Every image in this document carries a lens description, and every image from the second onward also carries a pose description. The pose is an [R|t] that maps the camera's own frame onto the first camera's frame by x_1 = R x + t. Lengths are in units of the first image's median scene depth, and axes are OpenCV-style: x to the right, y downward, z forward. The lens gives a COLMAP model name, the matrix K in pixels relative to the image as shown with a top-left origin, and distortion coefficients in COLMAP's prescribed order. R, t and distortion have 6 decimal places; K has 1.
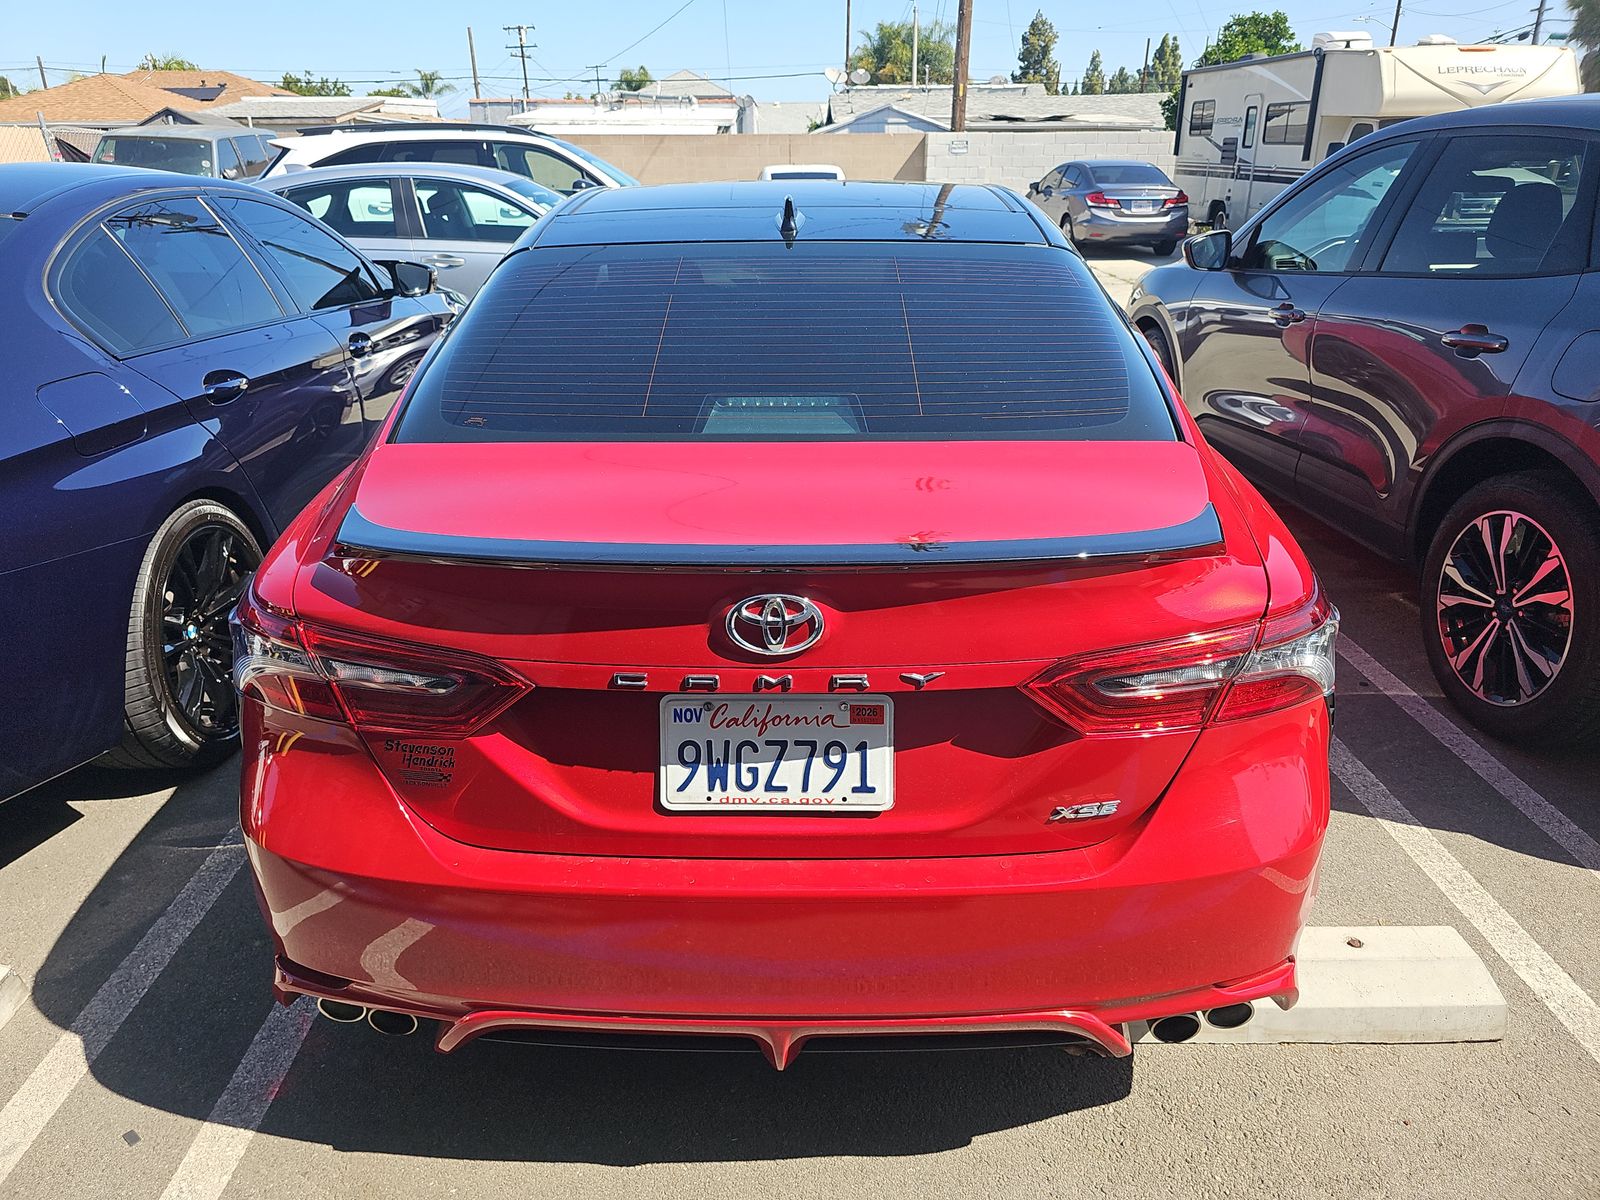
lens RADIAL K [[1081.7, 0, 817.7], [0, 1081.7, 595.7], [0, 0, 1]] dist [0.025914, -0.036741]
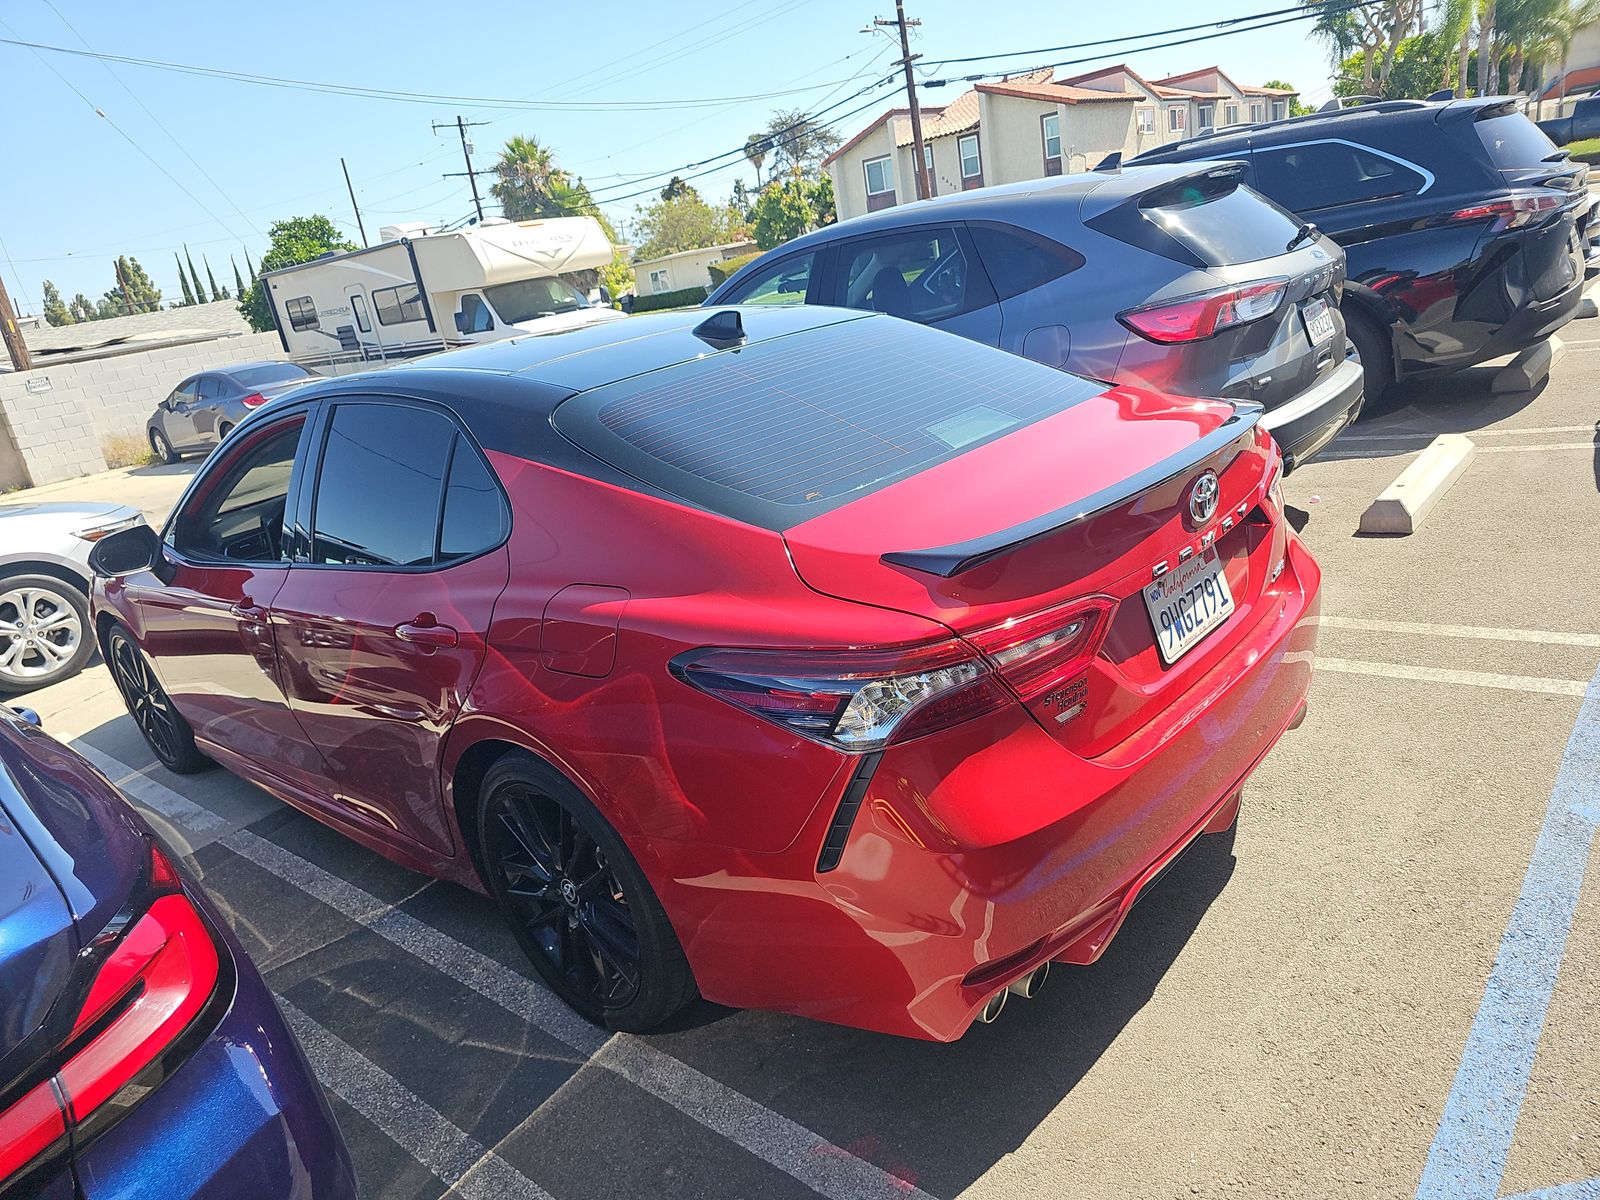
lens RADIAL K [[1081.7, 0, 817.7], [0, 1081.7, 595.7], [0, 0, 1]] dist [0.025914, -0.036741]
pose [[0.650136, -0.321861, 0.688279, -0.126261], [0.427596, 0.903776, 0.018735, -0.009413], [-0.628080, 0.282125, 0.725204, 0.023403]]
